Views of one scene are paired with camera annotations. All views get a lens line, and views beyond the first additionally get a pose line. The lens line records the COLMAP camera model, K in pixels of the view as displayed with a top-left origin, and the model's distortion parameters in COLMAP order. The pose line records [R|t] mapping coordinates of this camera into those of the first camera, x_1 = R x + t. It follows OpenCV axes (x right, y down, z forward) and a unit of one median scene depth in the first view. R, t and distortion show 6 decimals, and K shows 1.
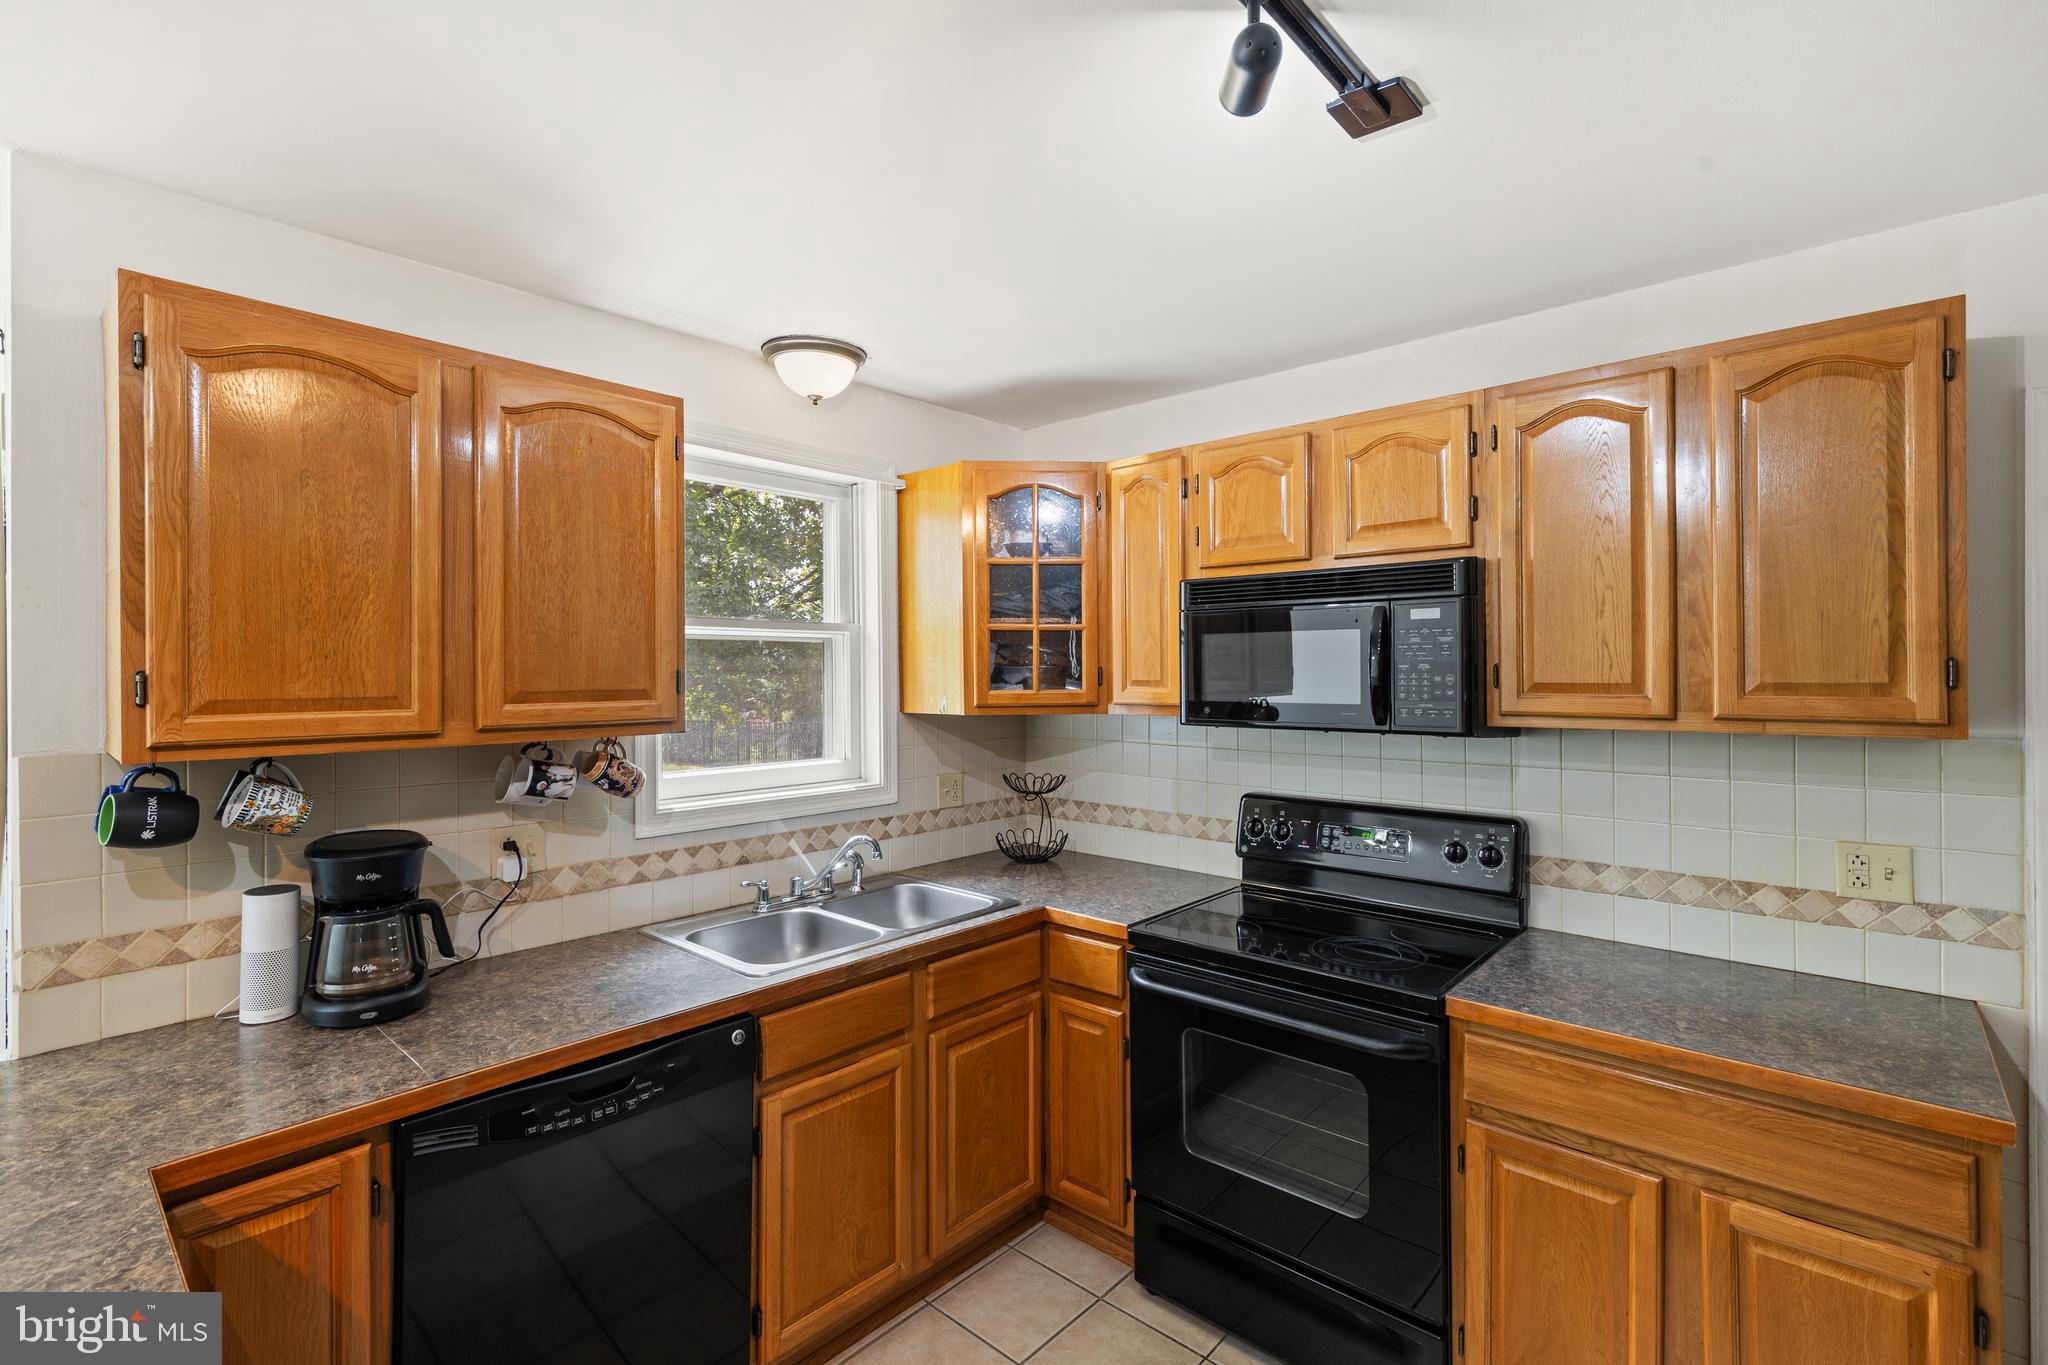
lens RADIAL K [[932.5, 0, 1028.8], [0, 932.5, 674.9], [0, 0, 1]] dist [0.008841, -0.001456]
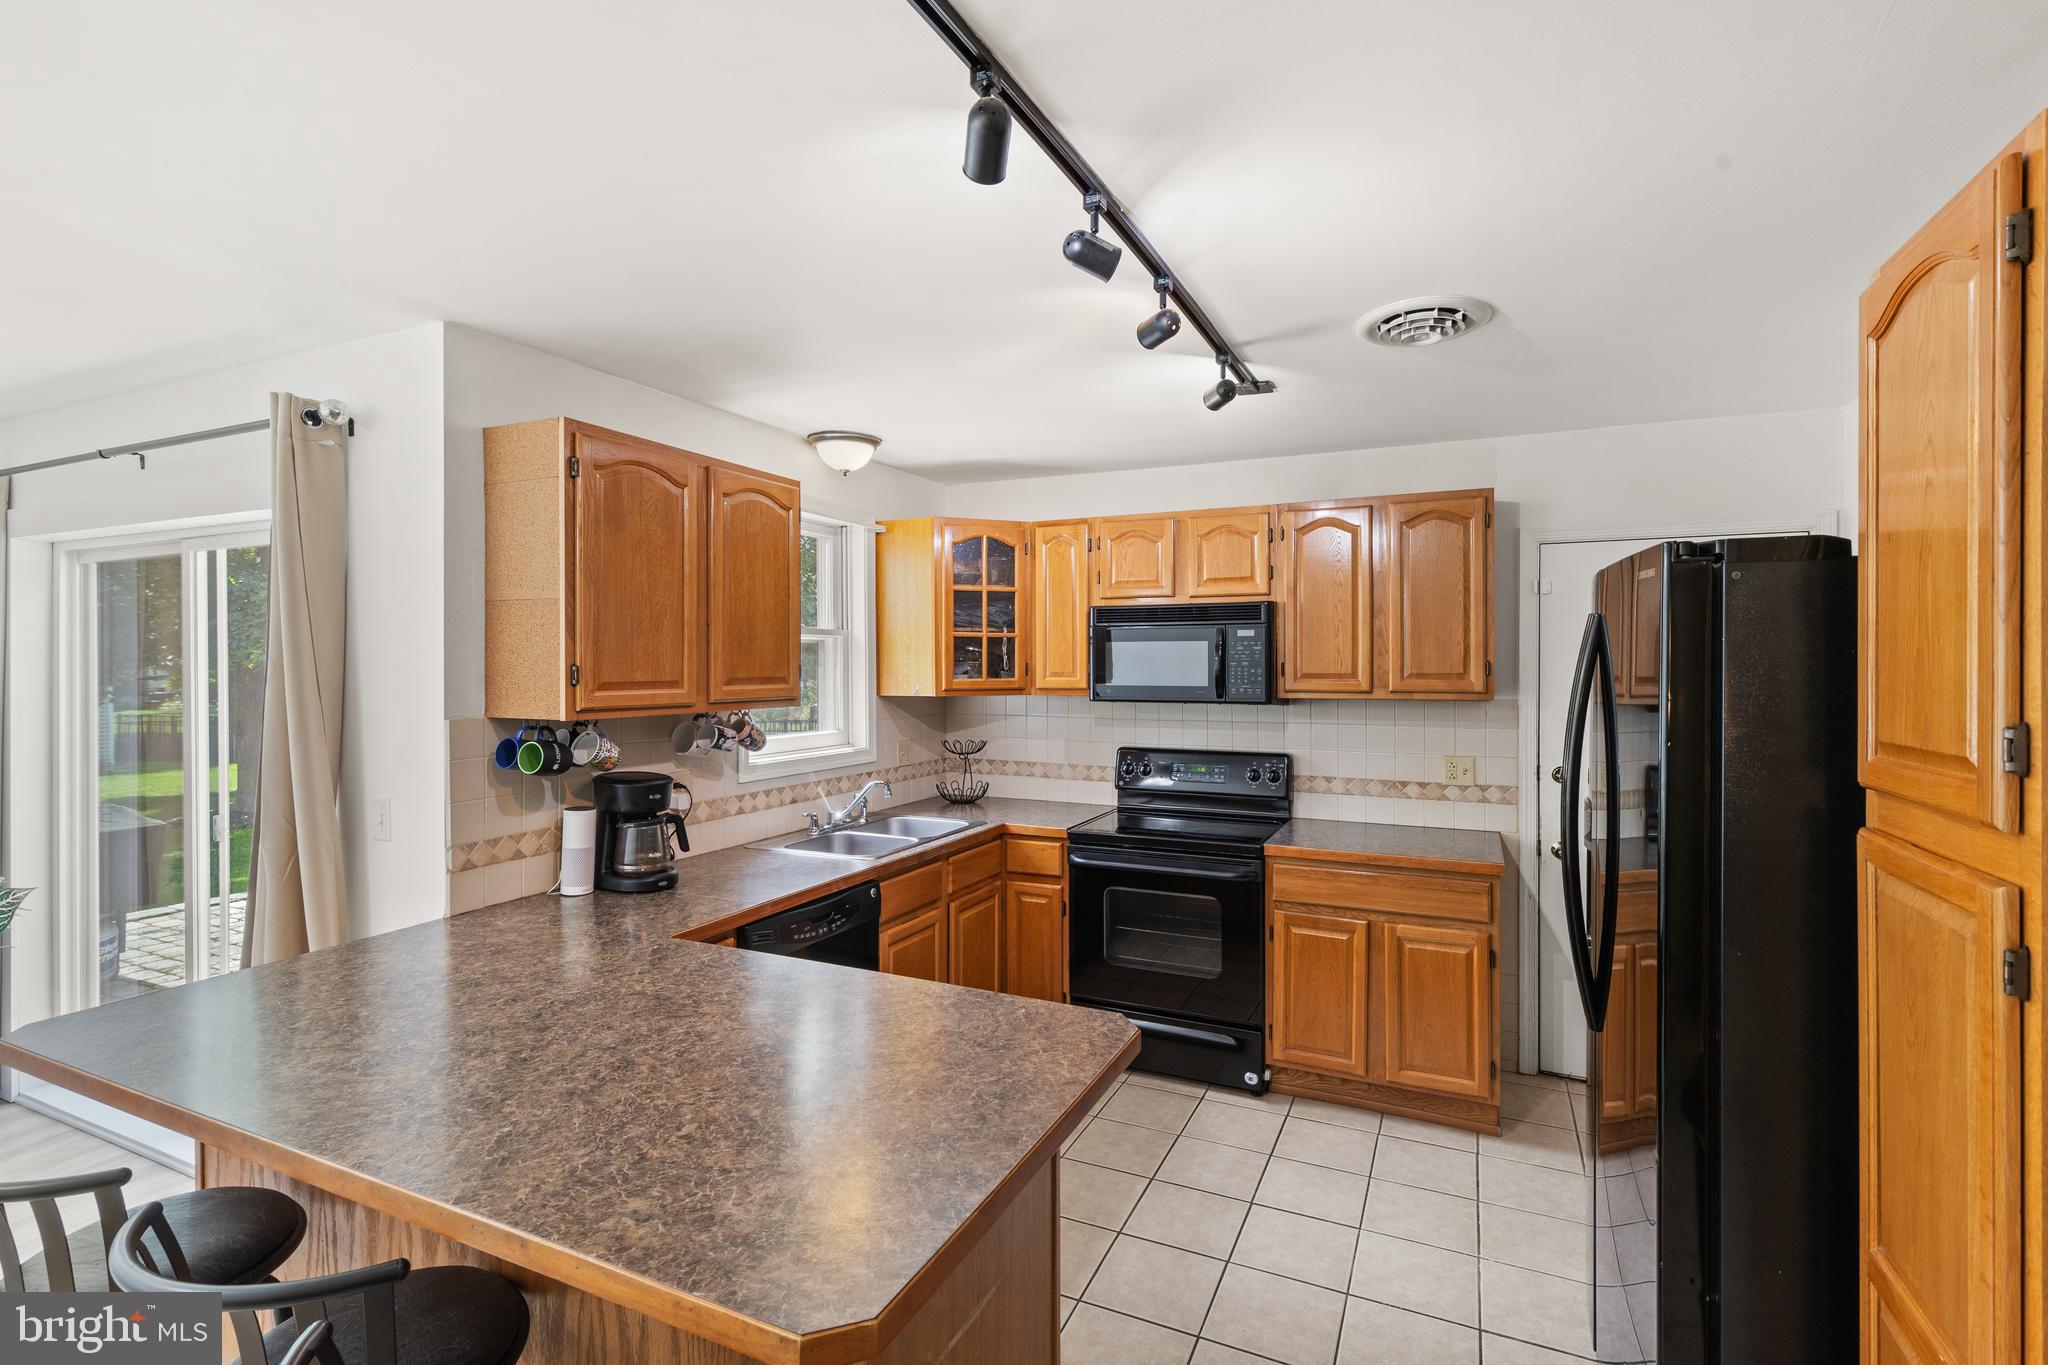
lens RADIAL K [[932.5, 0, 1034.6], [0, 932.5, 675.6], [0, 0, 1]] dist [0.008841, -0.001456]
pose [[0.958241, 0.000598, 0.285961, -0.458940], [-0.002538, 0.999976, 0.006411, 0.002987], [-0.285950, -0.006869, 0.958220, -0.558720]]
